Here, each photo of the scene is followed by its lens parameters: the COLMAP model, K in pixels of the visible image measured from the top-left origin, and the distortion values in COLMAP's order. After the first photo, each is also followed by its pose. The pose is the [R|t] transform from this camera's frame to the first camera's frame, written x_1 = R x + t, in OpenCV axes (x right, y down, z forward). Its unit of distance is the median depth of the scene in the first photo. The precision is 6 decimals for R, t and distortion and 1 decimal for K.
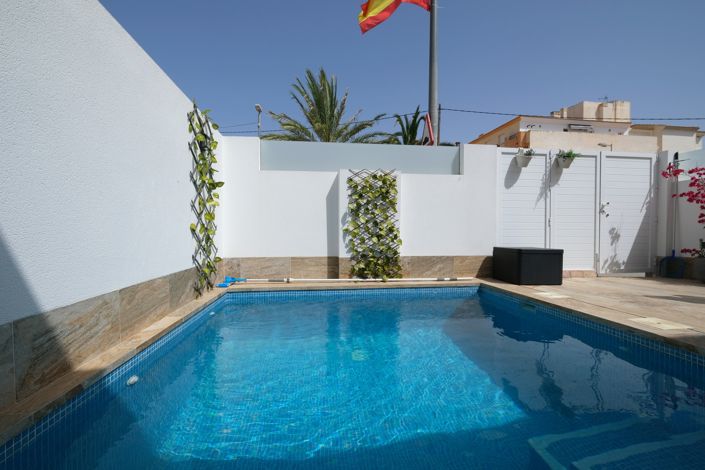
lens RADIAL K [[301.8, 0, 355.8], [0, 301.8, 237.2], [0, 0, 1]] dist [-0.001676, 0.000146]
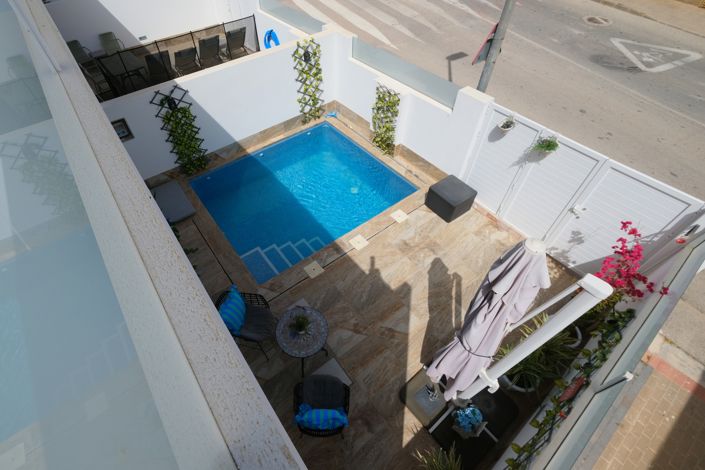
lens RADIAL K [[337.5, 0, 322.2], [0, 337.5, 213.8], [0, 0, 1]] dist [0.001192, 0.000078]
pose [[0.479501, 0.640094, -0.600299, 1.247188], [0.011727, 0.679334, 0.733736, -0.992485], [0.877463, -0.358867, 0.318235, -0.015759]]
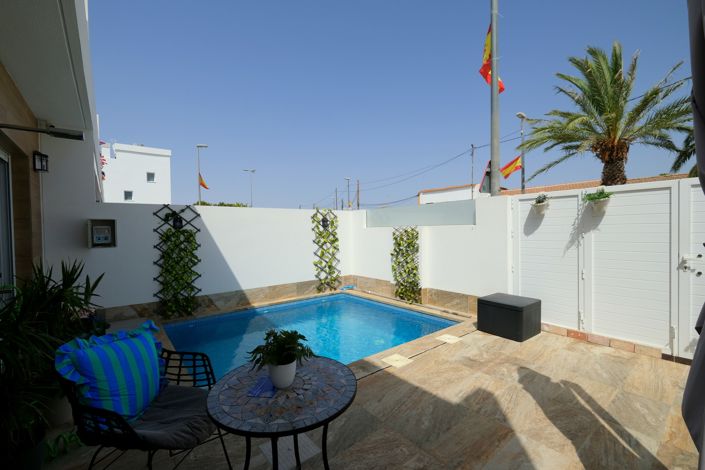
lens RADIAL K [[301.8, 0, 354.3], [0, 301.8, 237.2], [0, 0, 1]] dist [-0.001676, 0.000146]
pose [[0.526309, 0.011644, -0.850214, 1.159150], [0.001038, 0.999897, 0.014337, -0.190171], [0.850293, -0.008428, 0.526243, 0.014605]]
